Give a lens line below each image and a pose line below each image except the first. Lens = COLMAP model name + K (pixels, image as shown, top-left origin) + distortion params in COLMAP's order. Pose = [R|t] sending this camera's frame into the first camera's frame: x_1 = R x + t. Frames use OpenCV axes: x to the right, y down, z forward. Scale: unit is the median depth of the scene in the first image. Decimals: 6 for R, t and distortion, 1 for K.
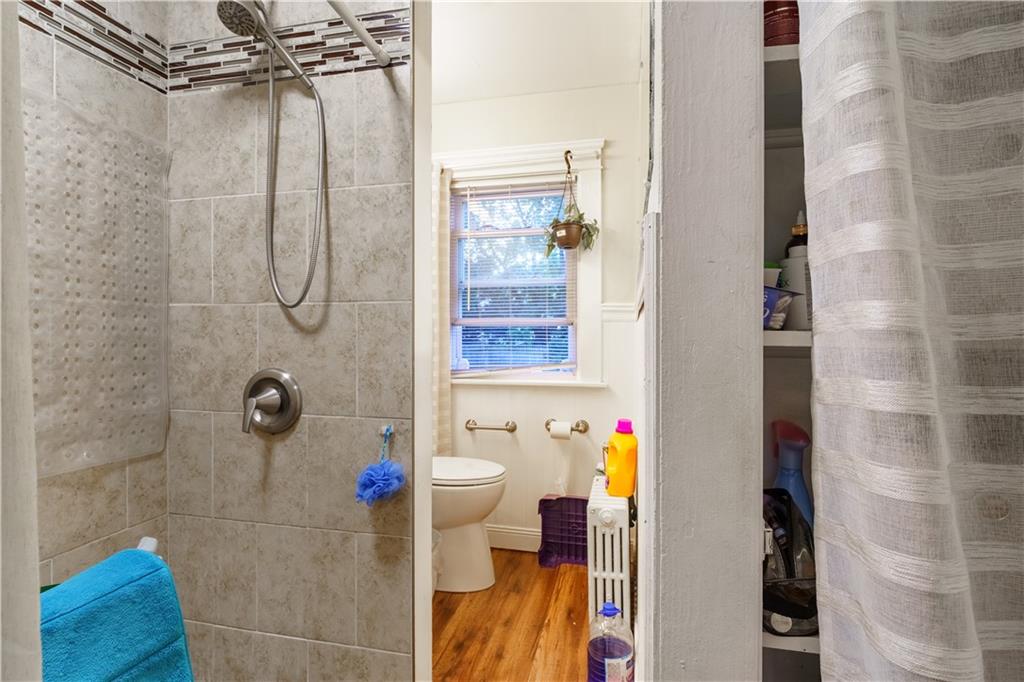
lens RADIAL K [[477.3, 0, 509.7], [0, 477.3, 337.9], [0, 0, 1]] dist [-0.002432, -0.004119]
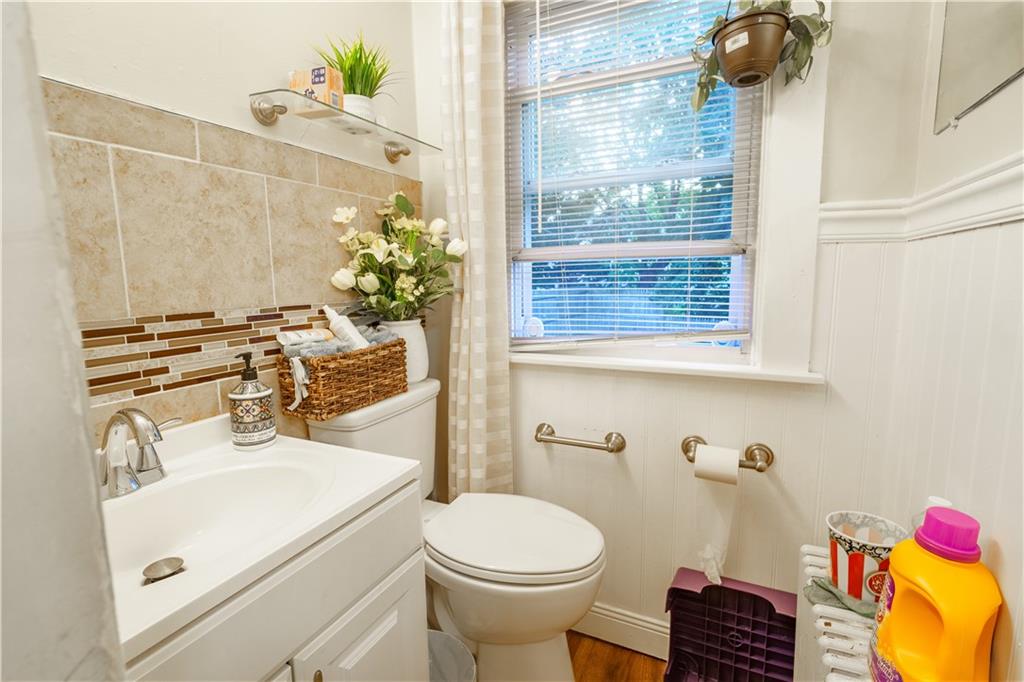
lens RADIAL K [[477.3, 0, 509.7], [0, 477.3, 337.9], [0, 0, 1]] dist [-0.002432, -0.004119]
pose [[0.977889, 0.009839, -0.208893, -0.002595], [0.015203, 0.992905, 0.117937, -0.002435], [0.208571, -0.118505, 0.970801, 0.453487]]
